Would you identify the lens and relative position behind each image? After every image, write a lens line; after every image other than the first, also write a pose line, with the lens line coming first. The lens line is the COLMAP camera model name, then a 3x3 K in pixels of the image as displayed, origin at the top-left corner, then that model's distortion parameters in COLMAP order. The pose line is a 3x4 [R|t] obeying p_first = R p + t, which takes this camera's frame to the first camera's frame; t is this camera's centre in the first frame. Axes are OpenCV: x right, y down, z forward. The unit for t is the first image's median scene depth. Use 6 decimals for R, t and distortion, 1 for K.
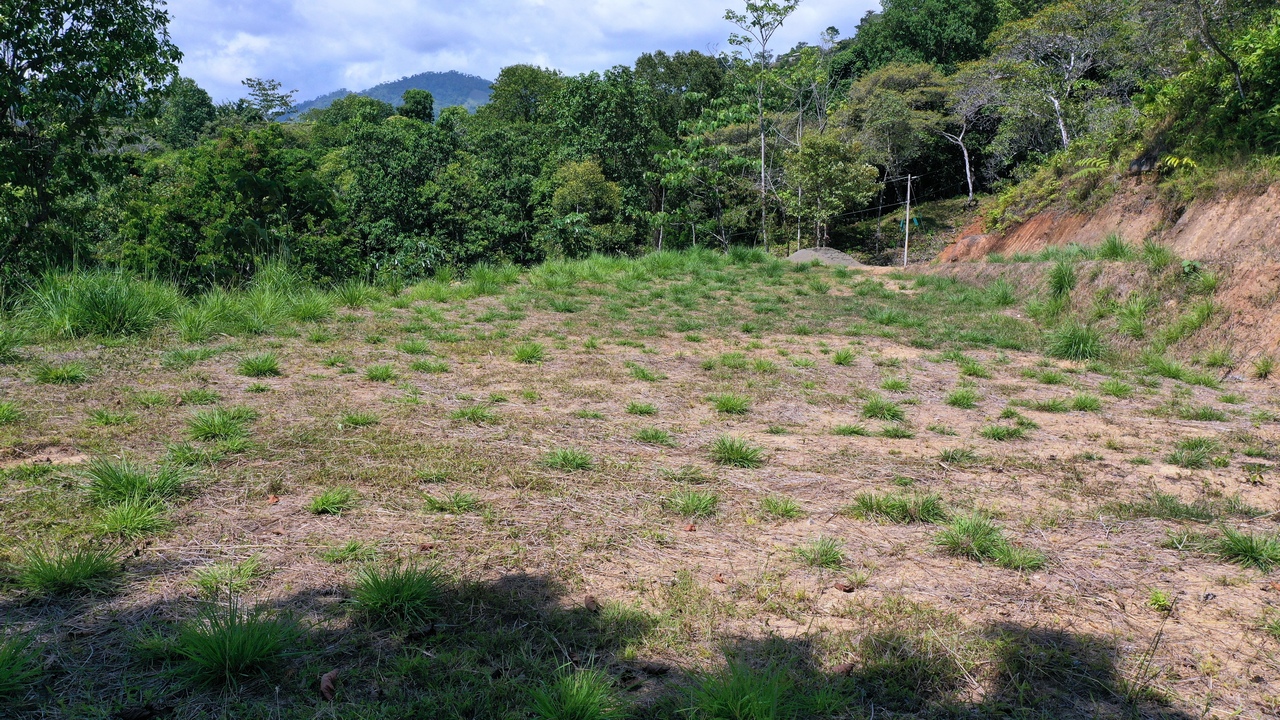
lens RADIAL K [[1011.1, 0, 640.0], [0, 1011.1, 360.0], [0, 0, 1]] dist [0.004114, 0.000903]
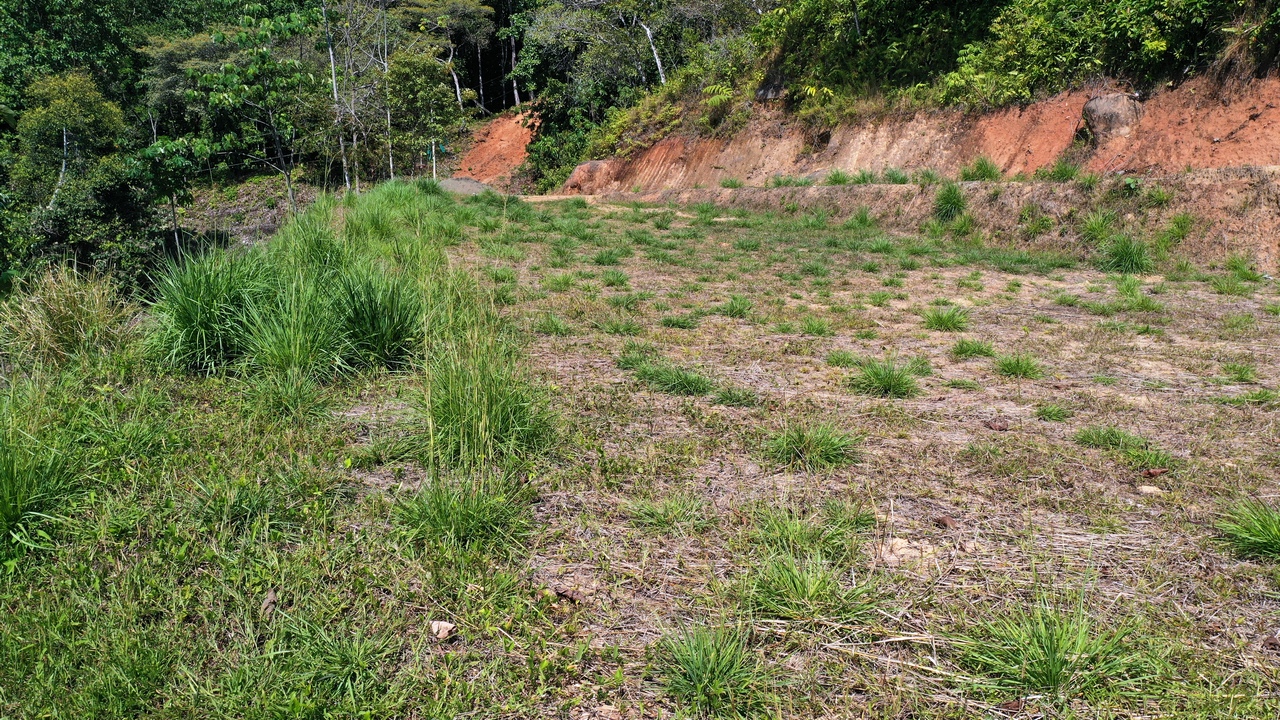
lens RADIAL K [[1012.5, 0, 640.0], [0, 1012.5, 360.0], [0, 0, 1]] dist [0.000138, -0.001176]
pose [[0.830409, -0.122572, 0.543504, -0.246601], [0.084575, 0.991928, 0.094481, -0.022512], [-0.550697, -0.032491, 0.834073, 0.159276]]
